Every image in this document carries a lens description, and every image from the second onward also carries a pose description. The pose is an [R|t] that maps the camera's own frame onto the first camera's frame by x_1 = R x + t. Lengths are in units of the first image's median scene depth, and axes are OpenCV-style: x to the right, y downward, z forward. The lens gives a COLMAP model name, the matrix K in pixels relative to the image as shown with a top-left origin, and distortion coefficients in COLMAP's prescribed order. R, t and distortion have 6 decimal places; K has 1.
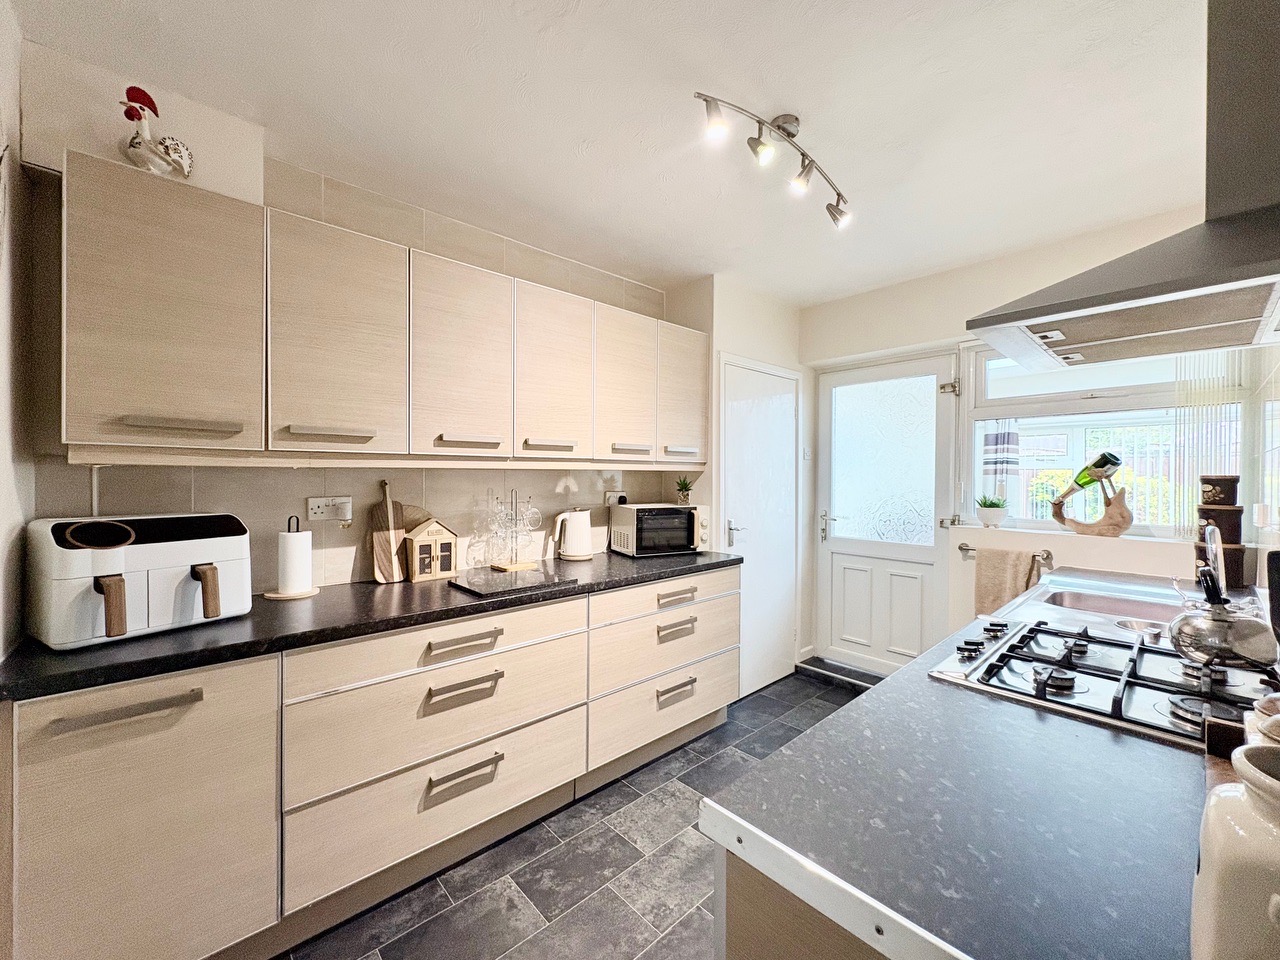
lens RADIAL K [[510.7, 0, 640.0], [0, 510.7, 480.0], [0, 0, 1]] dist [-0.000124, 0.000152]
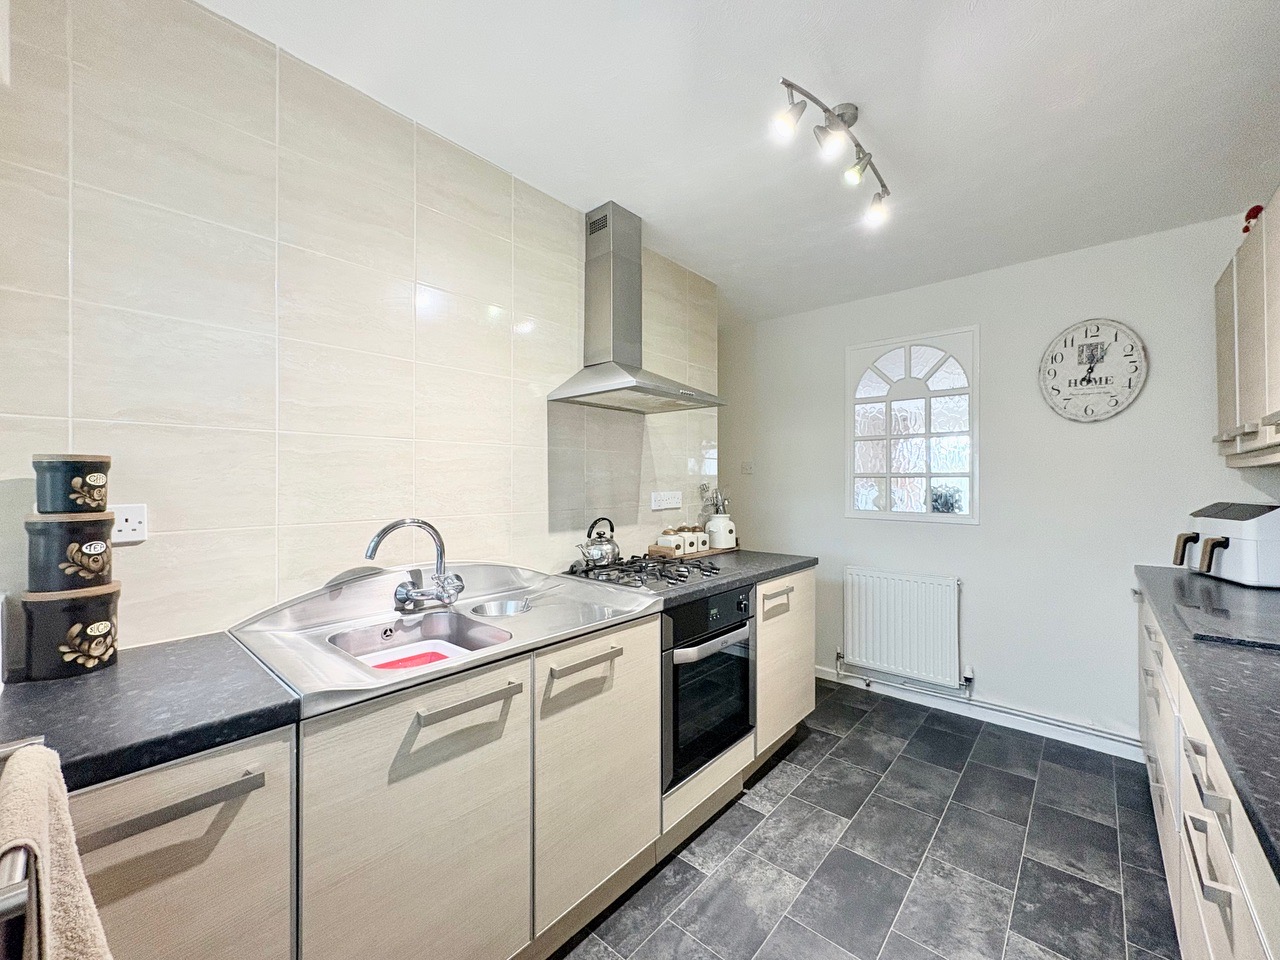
lens RADIAL K [[510.7, 0, 640.0], [0, 510.7, 480.0], [0, 0, 1]] dist [-0.000124, 0.000152]
pose [[-0.994429, -0.006813, -0.105185, 0.680148], [-0.007353, 0.999962, 0.004748, 0.010523], [0.105149, 0.005495, -0.994441, 1.710092]]
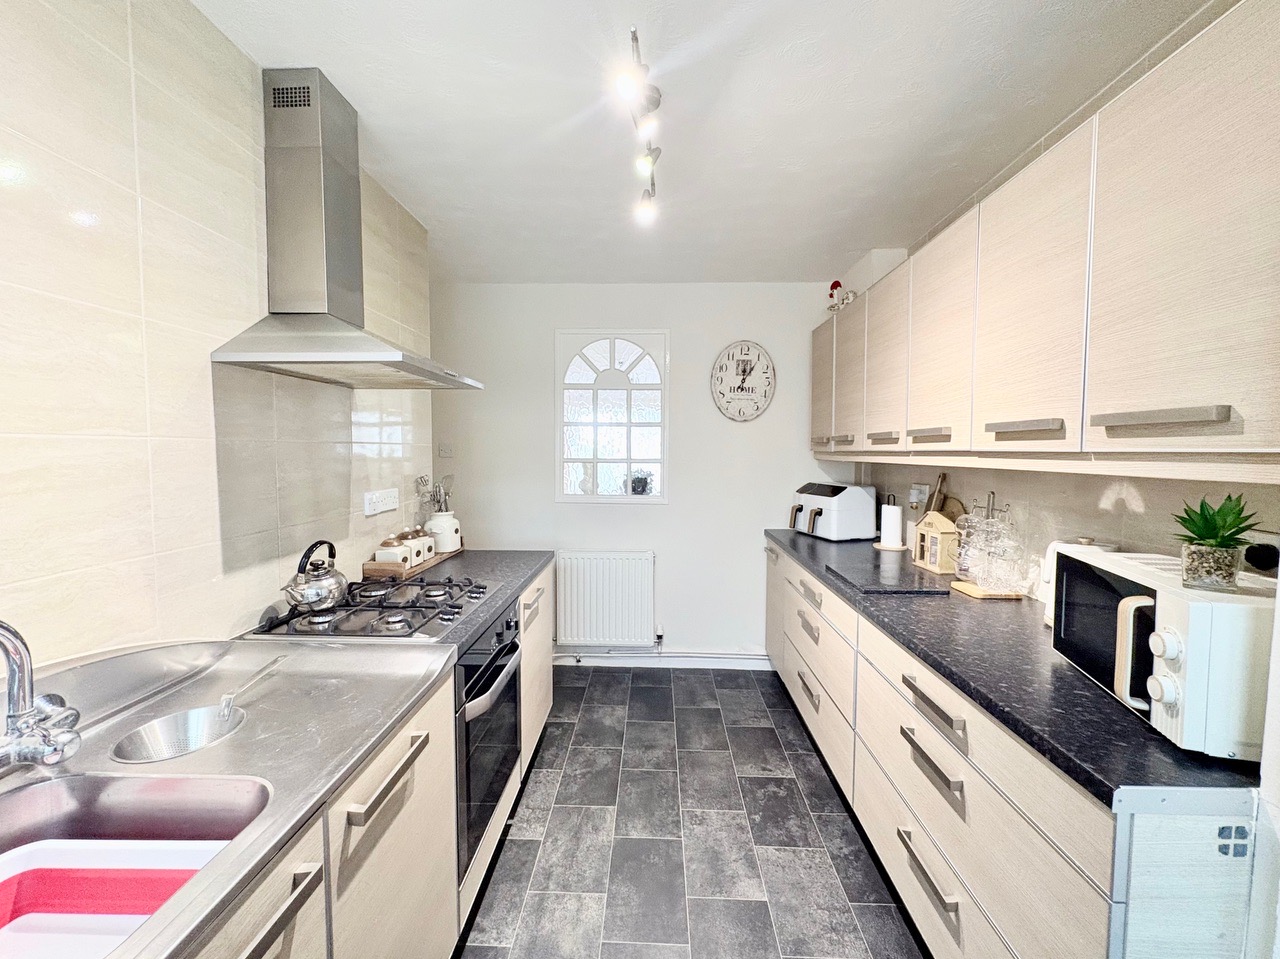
lens RADIAL K [[518.4, 0, 640.0], [0, 518.4, 479.5], [0, 0, 1]] dist [-0.000496, 0.000048]
pose [[-0.698766, 0.032768, -0.714599, 0.865008], [-0.015316, 0.998036, 0.060741, -0.049941], [0.715186, 0.053389, -0.696892, 1.480757]]
